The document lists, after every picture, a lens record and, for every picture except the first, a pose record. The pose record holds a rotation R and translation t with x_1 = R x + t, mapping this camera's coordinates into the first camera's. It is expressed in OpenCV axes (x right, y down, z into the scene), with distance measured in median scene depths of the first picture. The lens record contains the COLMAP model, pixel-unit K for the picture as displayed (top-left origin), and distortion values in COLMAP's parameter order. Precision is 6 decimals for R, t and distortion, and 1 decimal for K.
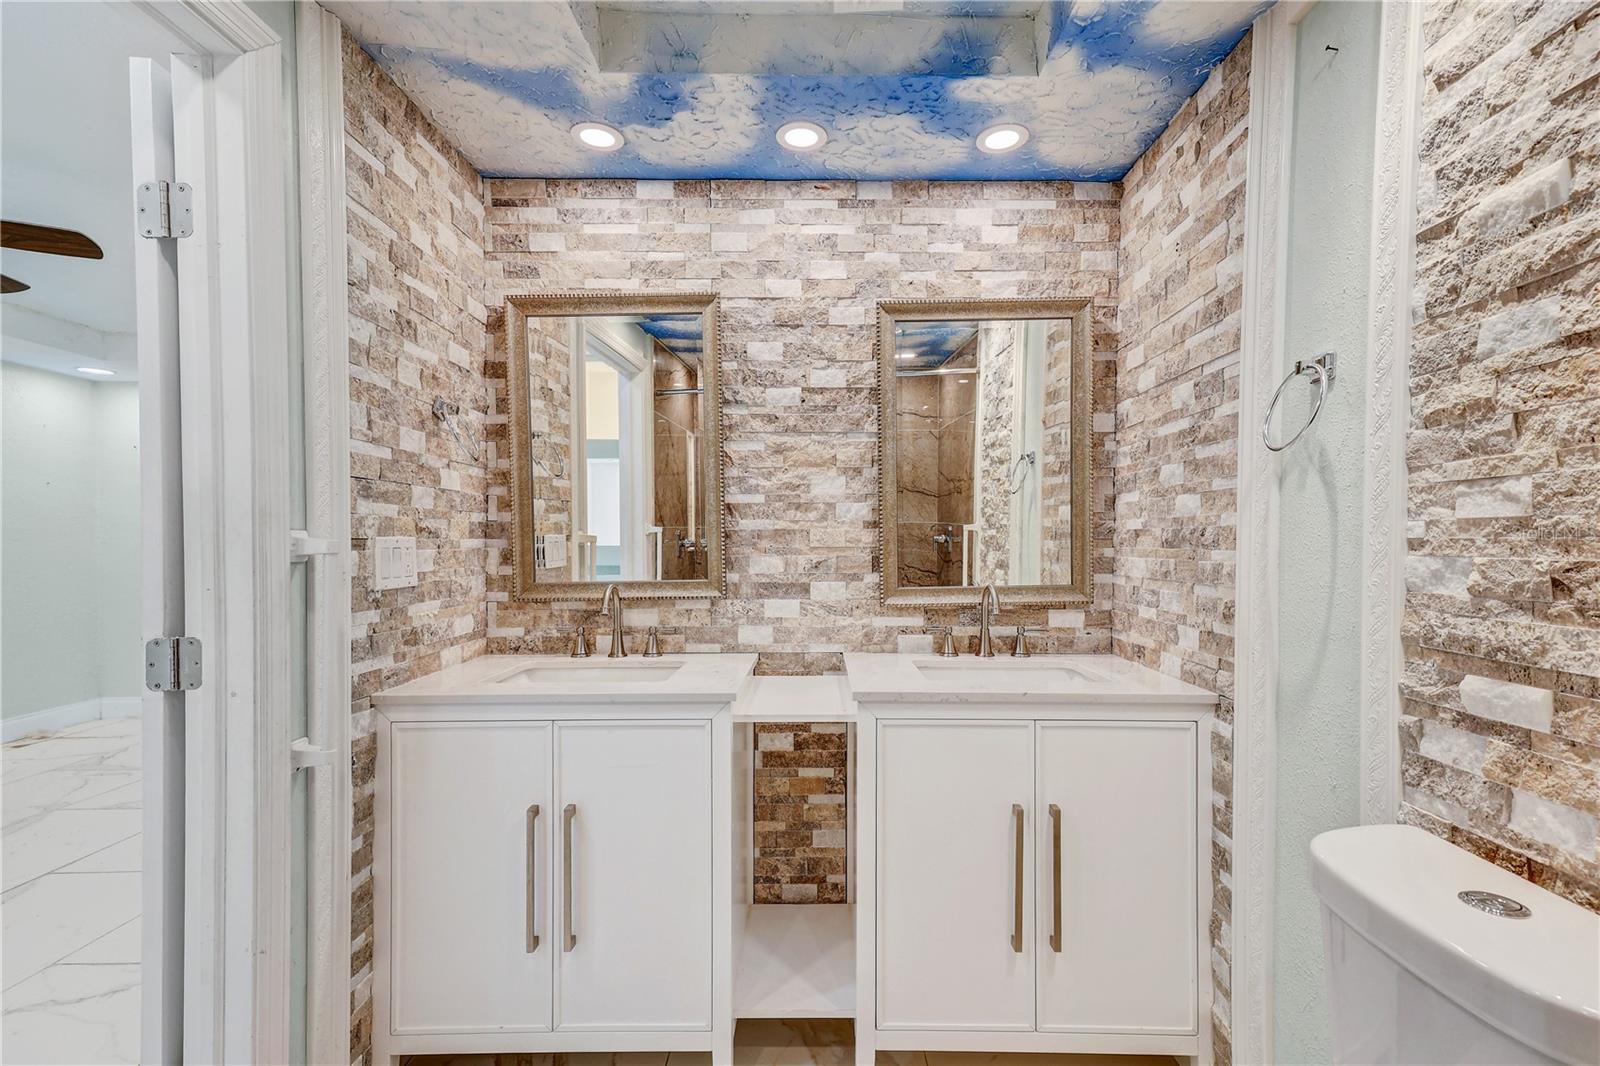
lens RADIAL K [[729.2, 0, 810.8], [0, 729.2, 549.9], [0, 0, 1]] dist [0.005084, -0.000952]
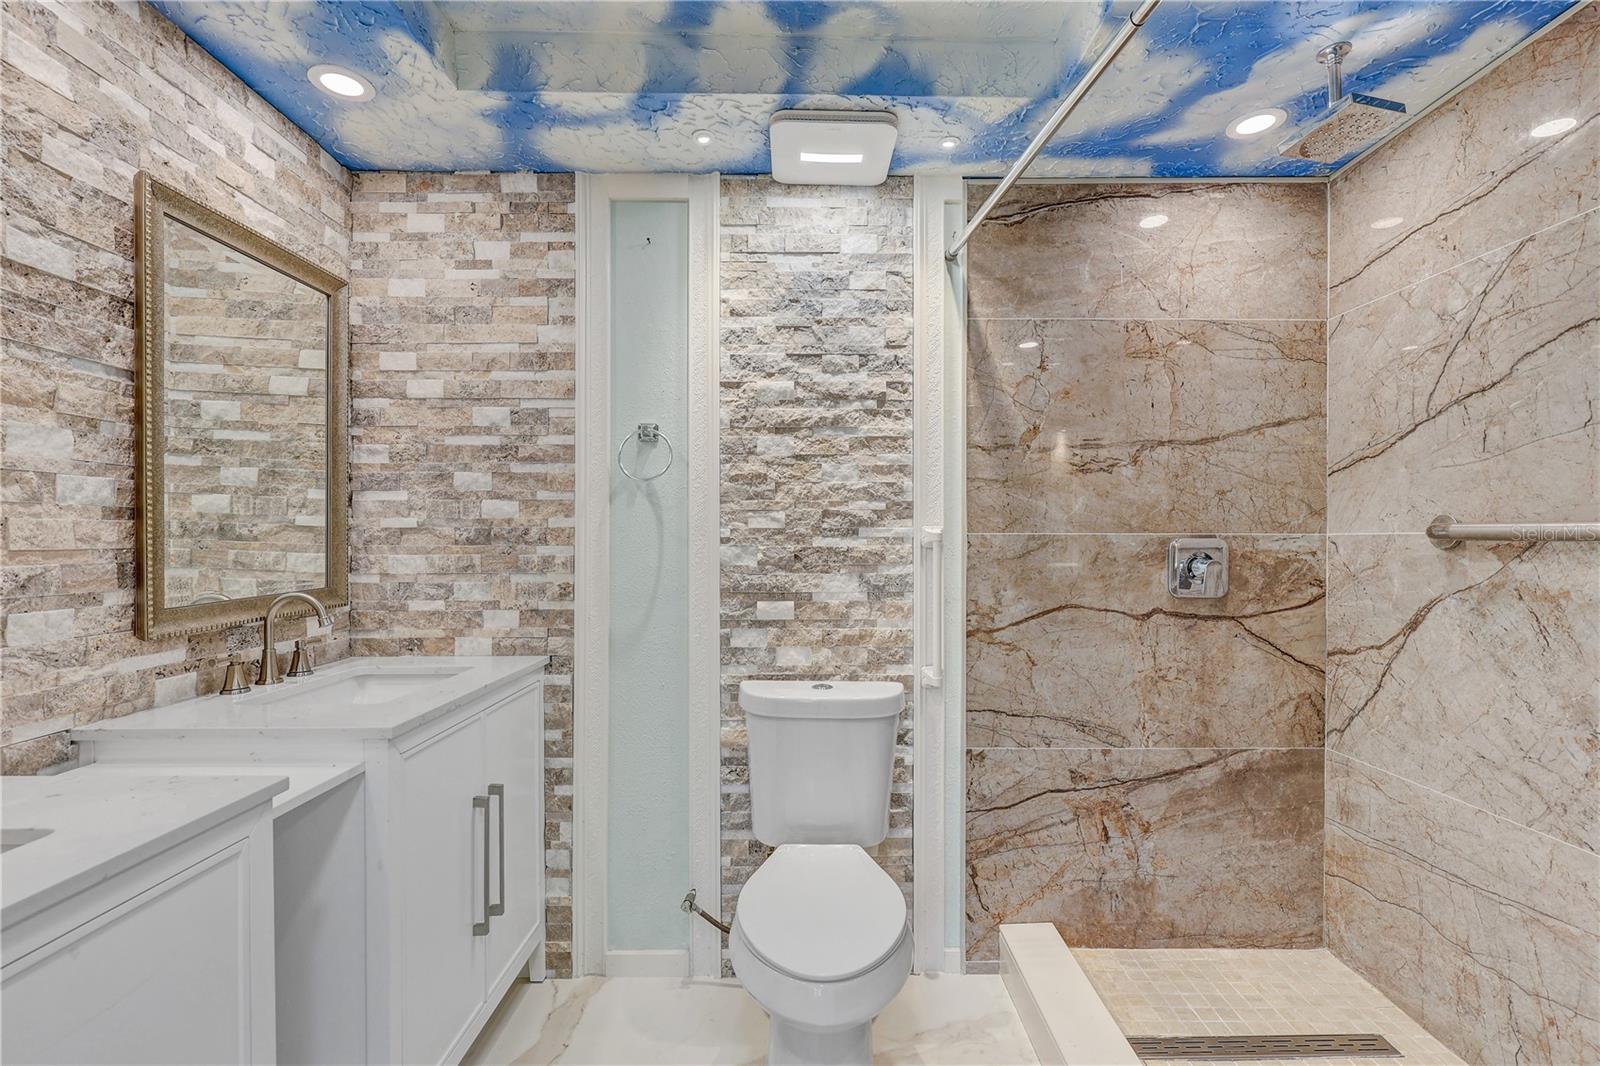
lens RADIAL K [[729.2, 0, 813.9], [0, 729.2, 528.4], [0, 0, 1]] dist [0.005084, -0.000952]
pose [[-0.034728, 0.013369, 0.999307, -0.799677], [0.012397, 0.999839, -0.012945, -0.008431], [-0.999320, 0.011939, -0.034888, 0.590280]]
